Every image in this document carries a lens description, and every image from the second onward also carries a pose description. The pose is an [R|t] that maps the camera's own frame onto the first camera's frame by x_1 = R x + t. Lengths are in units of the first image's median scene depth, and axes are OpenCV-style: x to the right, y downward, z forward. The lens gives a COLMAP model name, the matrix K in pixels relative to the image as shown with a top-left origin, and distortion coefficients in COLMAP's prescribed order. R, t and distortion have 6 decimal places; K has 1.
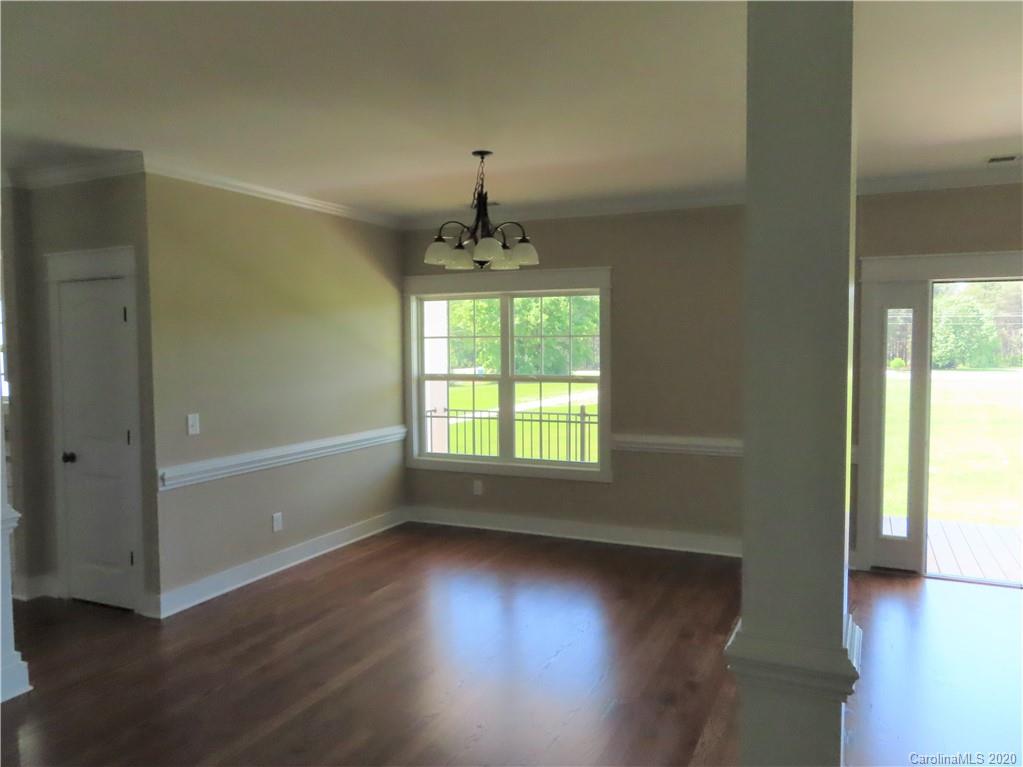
lens RADIAL K [[776.4, 0, 515.6], [0, 776.4, 381.9], [0, 0, 1]] dist [-0.006472, -0.006393]
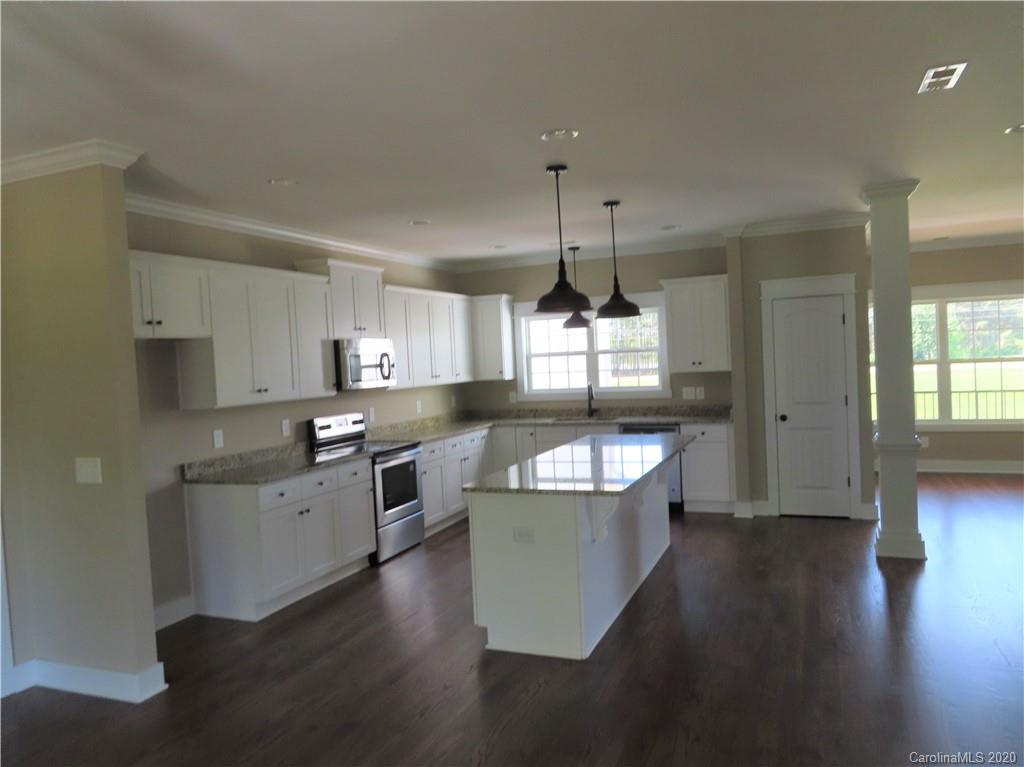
lens RADIAL K [[720.5, 0, 513.5], [0, 720.5, 383.1], [0, 0, 1]] dist [0.015202, -0.001952]
pose [[0.999090, -0.039960, 0.014929, -0.920478], [0.040221, 0.999036, -0.017599, 0.029801], [-0.014211, 0.018183, 0.999734, -0.302976]]
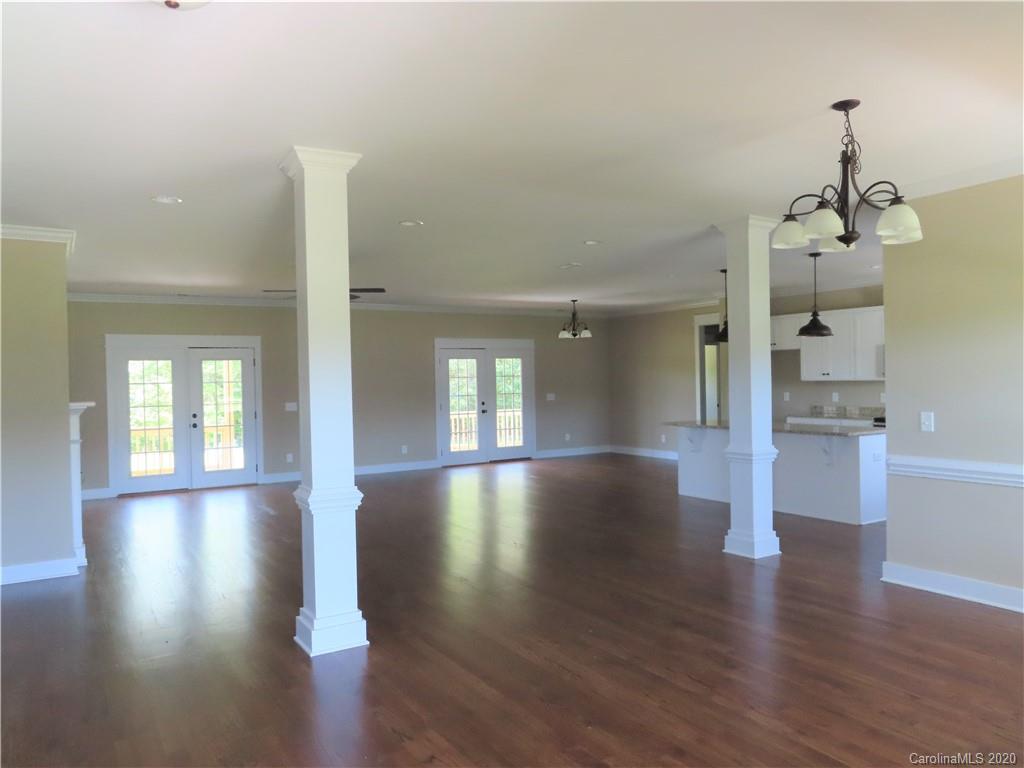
lens RADIAL K [[777.2, 0, 508.9], [0, 777.2, 383.9], [0, 0, 1]] dist [-0.006472, -0.006393]
pose [[-0.563788, 0.028572, -0.825425, 0.676598], [-0.018580, 0.998710, 0.047262, -0.036662], [0.825711, 0.041982, -0.562529, 0.949082]]
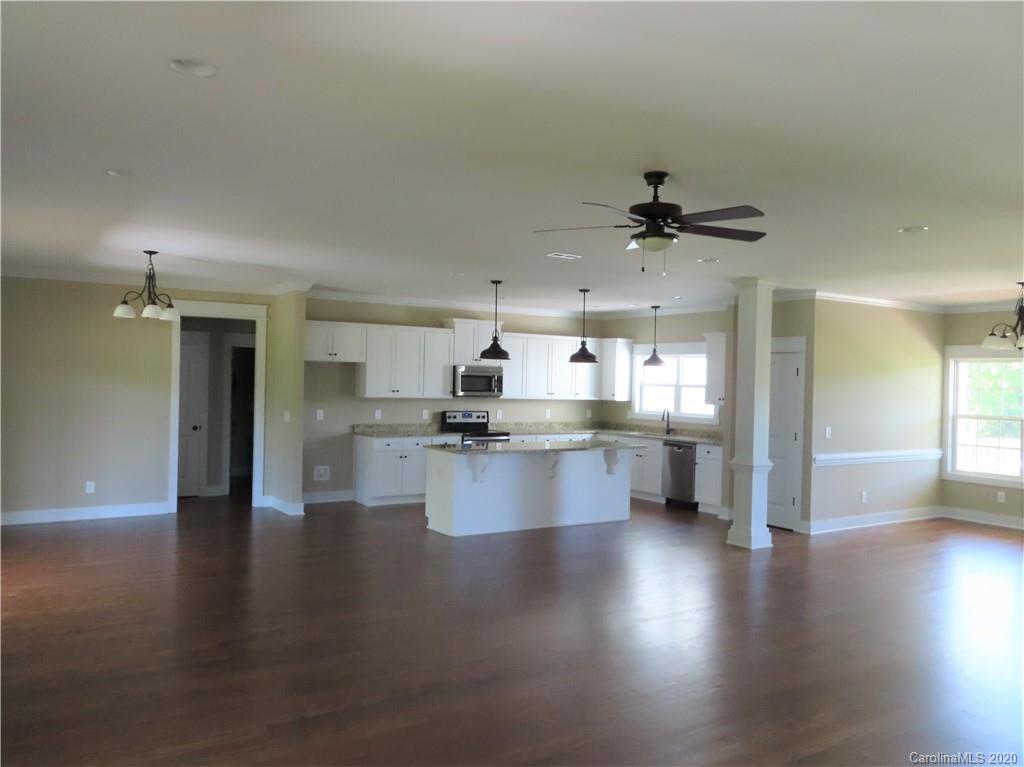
lens RADIAL K [[777.2, 0, 532.4], [0, 777.2, 374.5], [0, 0, 1]] dist [-0.006472, -0.006393]
pose [[0.848874, 0.025814, -0.527964, -0.039914], [-0.059423, 0.997136, -0.046788, 0.037574], [0.525244, 0.071090, 0.847977, -0.752811]]
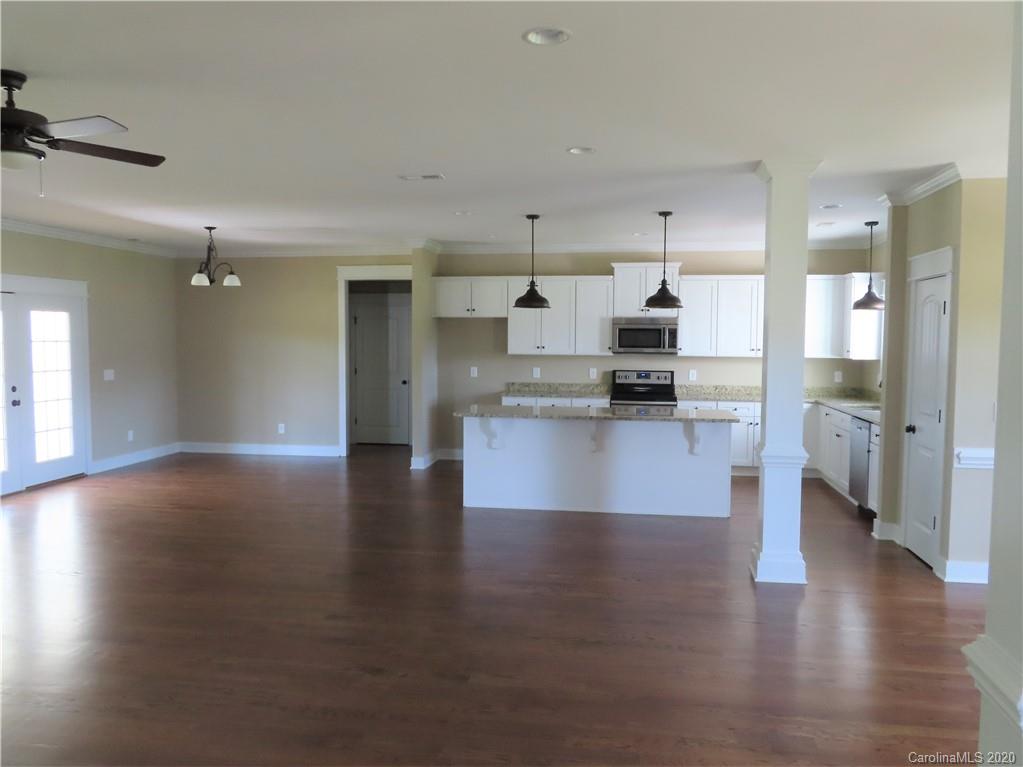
lens RADIAL K [[805.2, 0, 528.8], [0, 805.2, 379.0], [0, 0, 1]] dist [0.007376, -0.006747]
pose [[0.272082, 0.065966, -0.960010, 0.370970], [-0.058054, 0.996956, 0.052052, -0.007597], [0.960521, 0.041570, 0.275084, 0.073985]]
